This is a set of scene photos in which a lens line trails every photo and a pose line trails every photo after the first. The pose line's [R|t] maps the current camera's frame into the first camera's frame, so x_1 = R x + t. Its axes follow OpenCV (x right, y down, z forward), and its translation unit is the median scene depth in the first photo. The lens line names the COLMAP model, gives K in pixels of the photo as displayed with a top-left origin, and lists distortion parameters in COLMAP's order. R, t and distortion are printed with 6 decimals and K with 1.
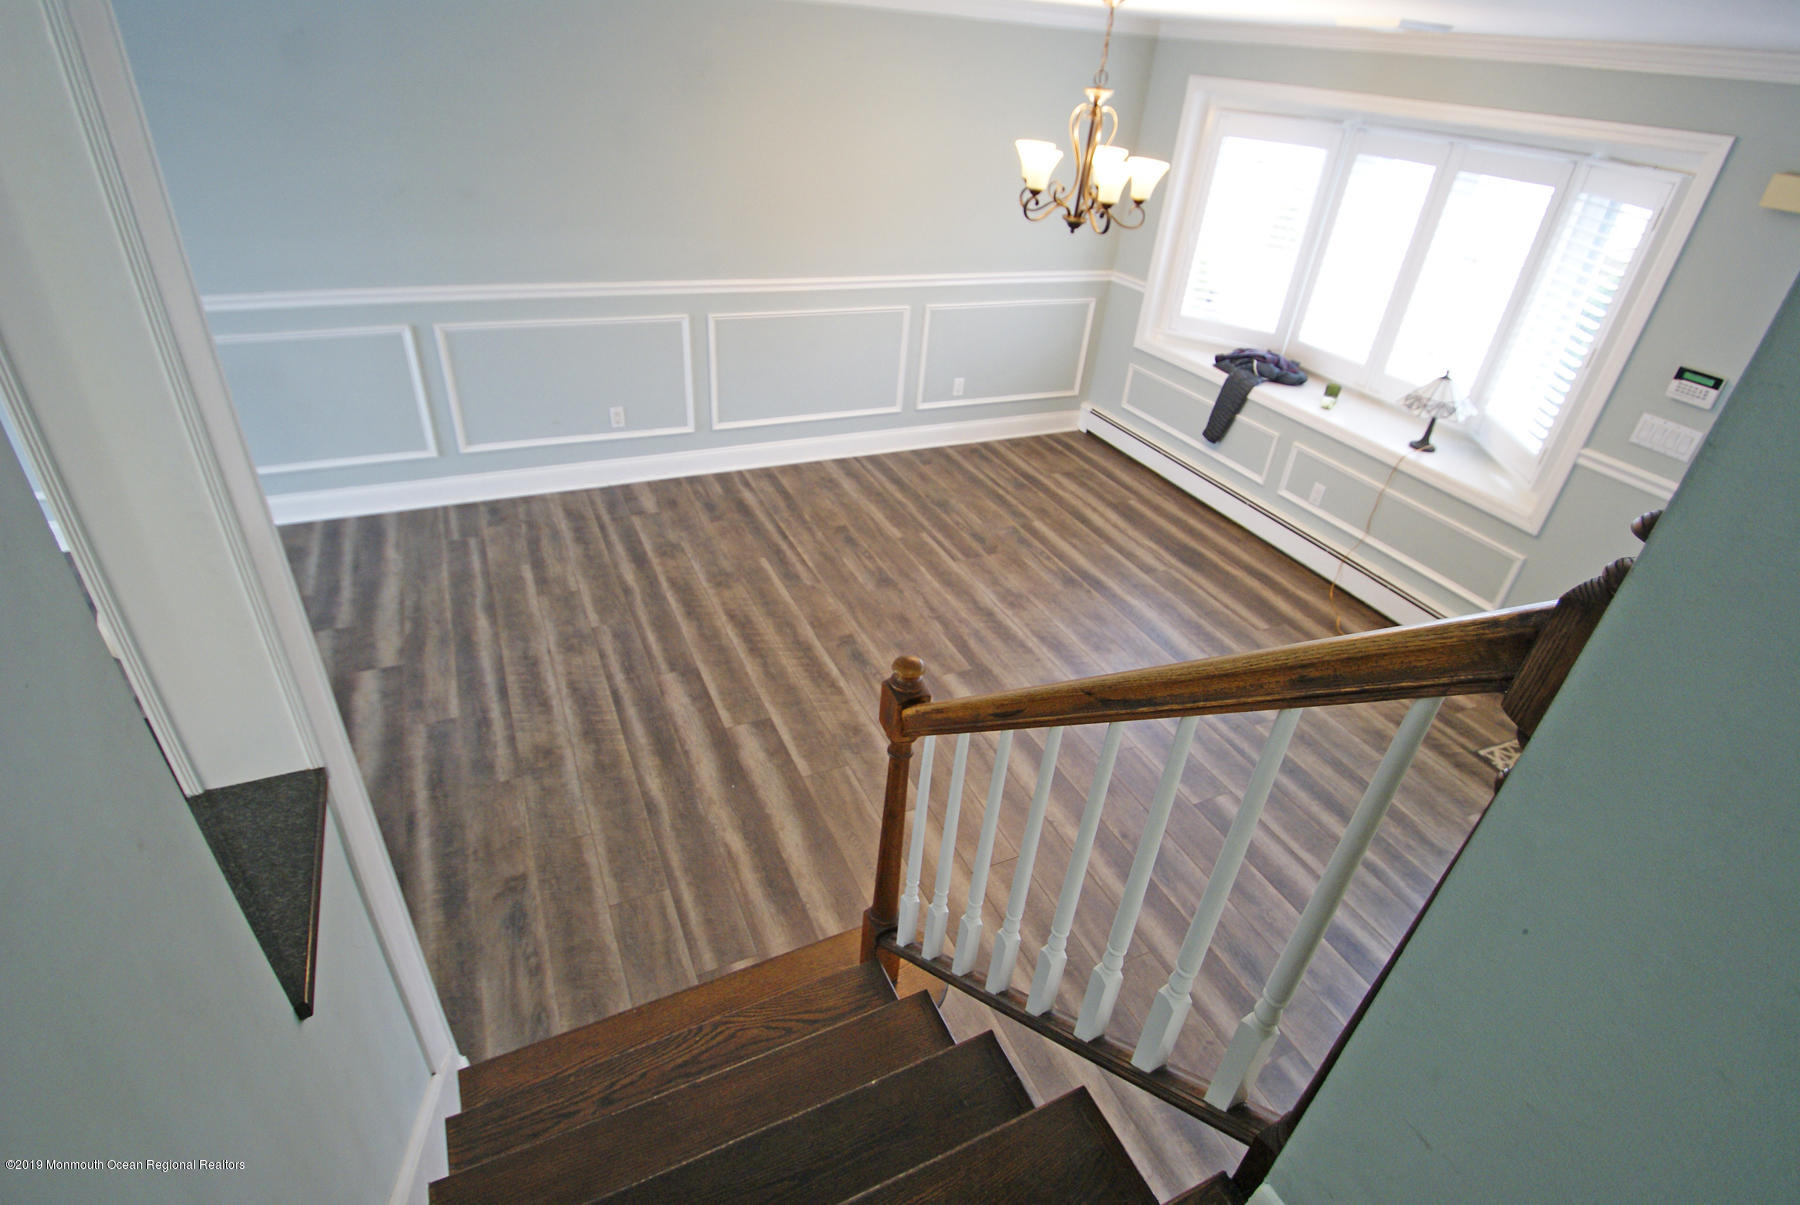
lens RADIAL K [[876.9, 0, 907.4], [0, 876.9, 597.2], [0, 0, 1]] dist [-0.001421, -0.000708]
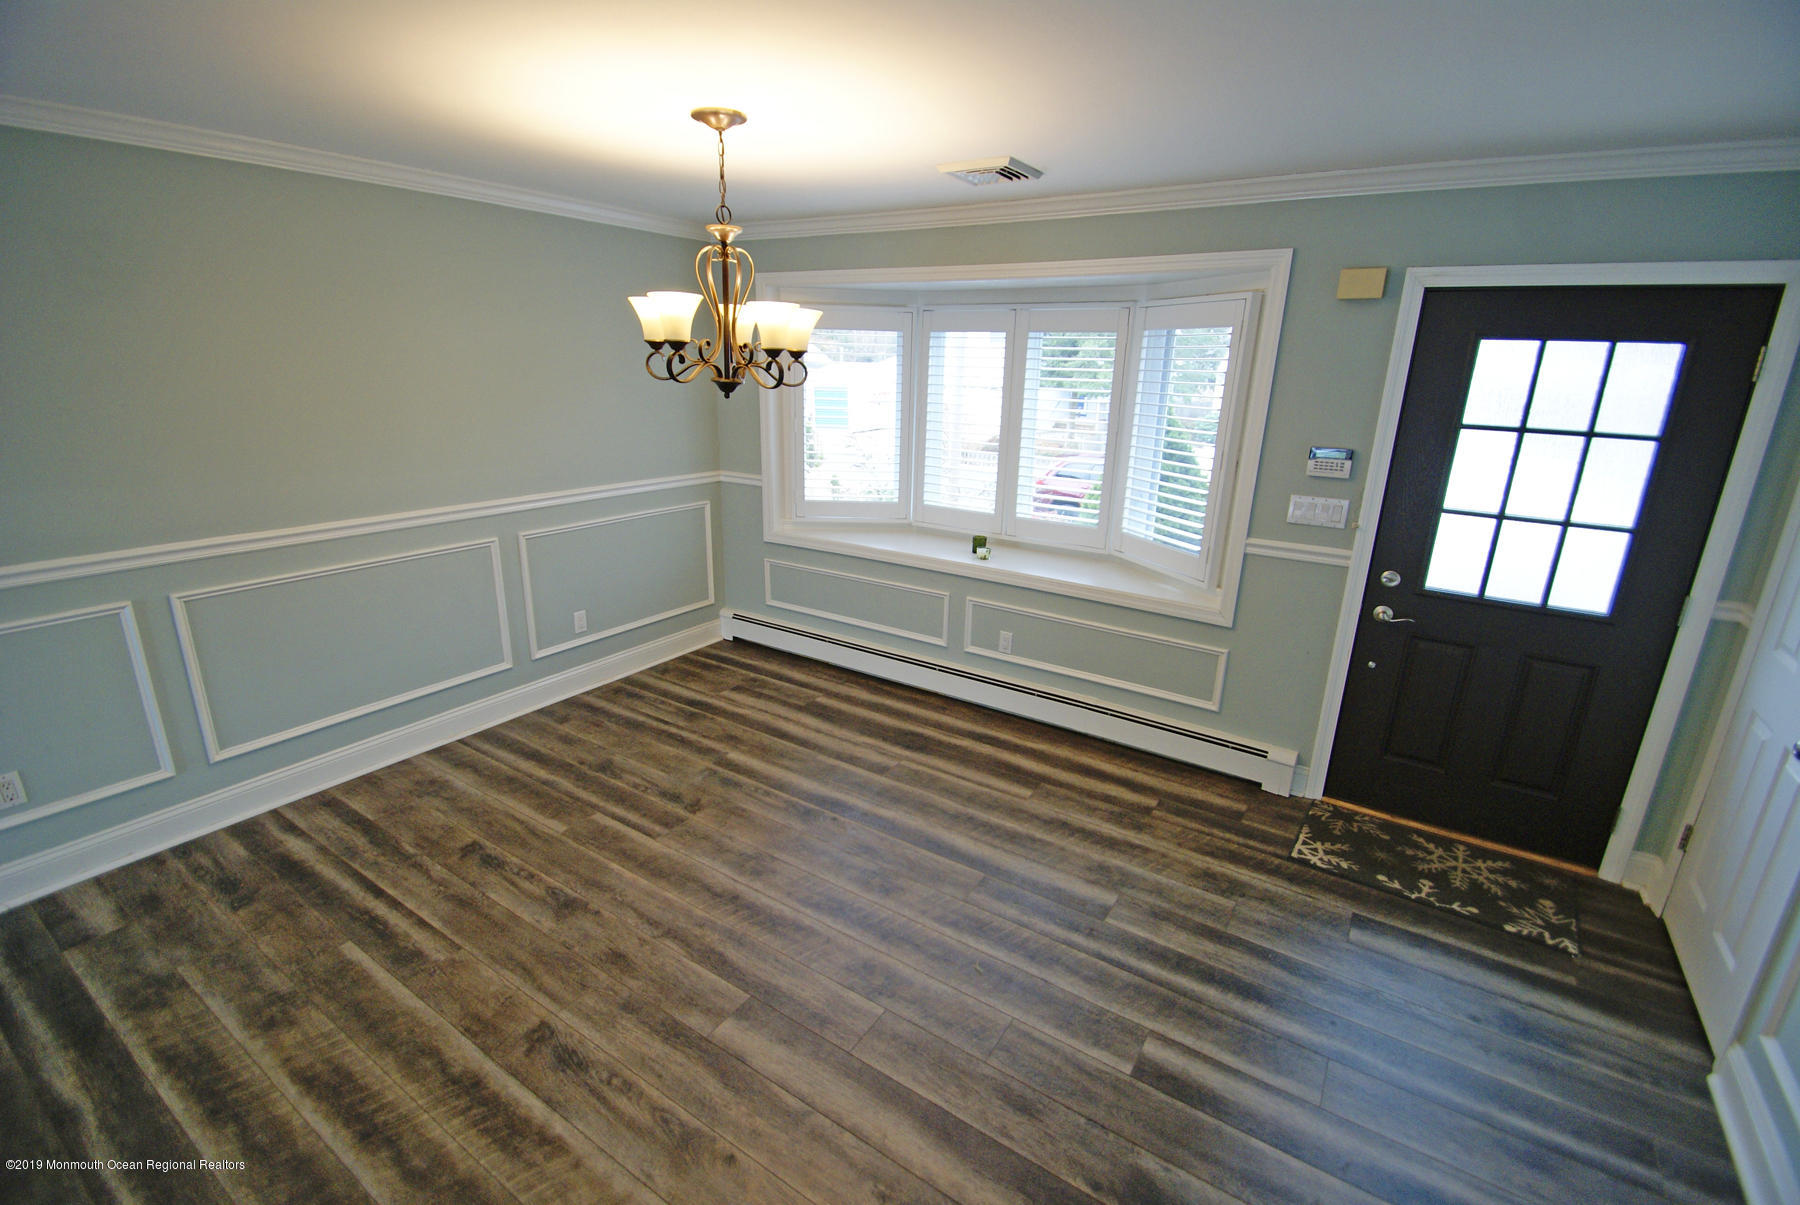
lens RADIAL K [[791.2, 0, 892.9], [0, 791.2, 603.5], [0, 0, 1]] dist [0.022056, -0.021278]
pose [[0.855837, -0.205357, 0.474733, -0.048642], [0.309900, 0.938419, -0.152745, -0.059927], [-0.414132, 0.277845, 0.866774, 0.268498]]
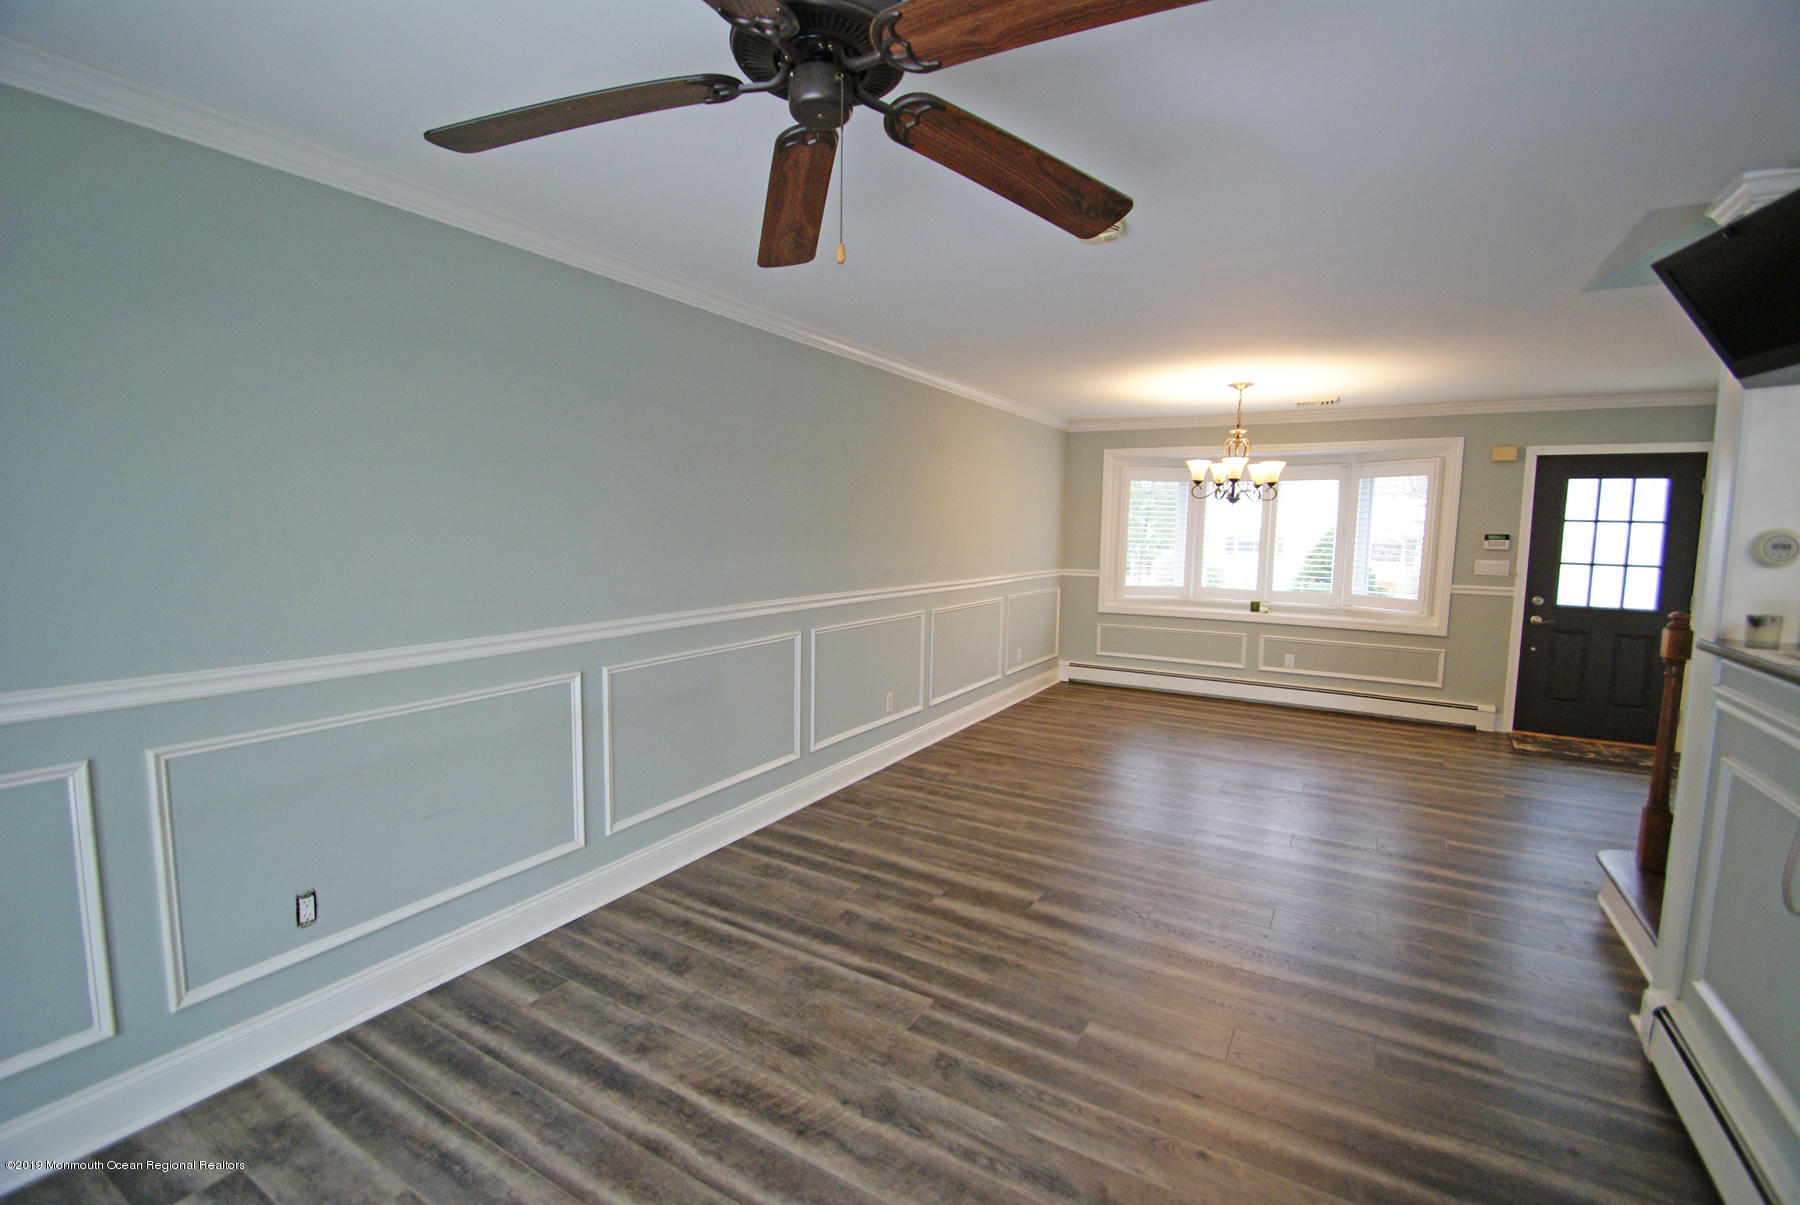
lens RADIAL K [[791.2, 0, 892.9], [0, 791.2, 603.5], [0, 0, 1]] dist [0.022056, -0.021278]
pose [[0.829565, -0.115858, 0.546260, -0.885167], [0.335848, 0.885053, -0.322314, 0.012907], [-0.446126, 0.450841, 0.773120, 0.154579]]
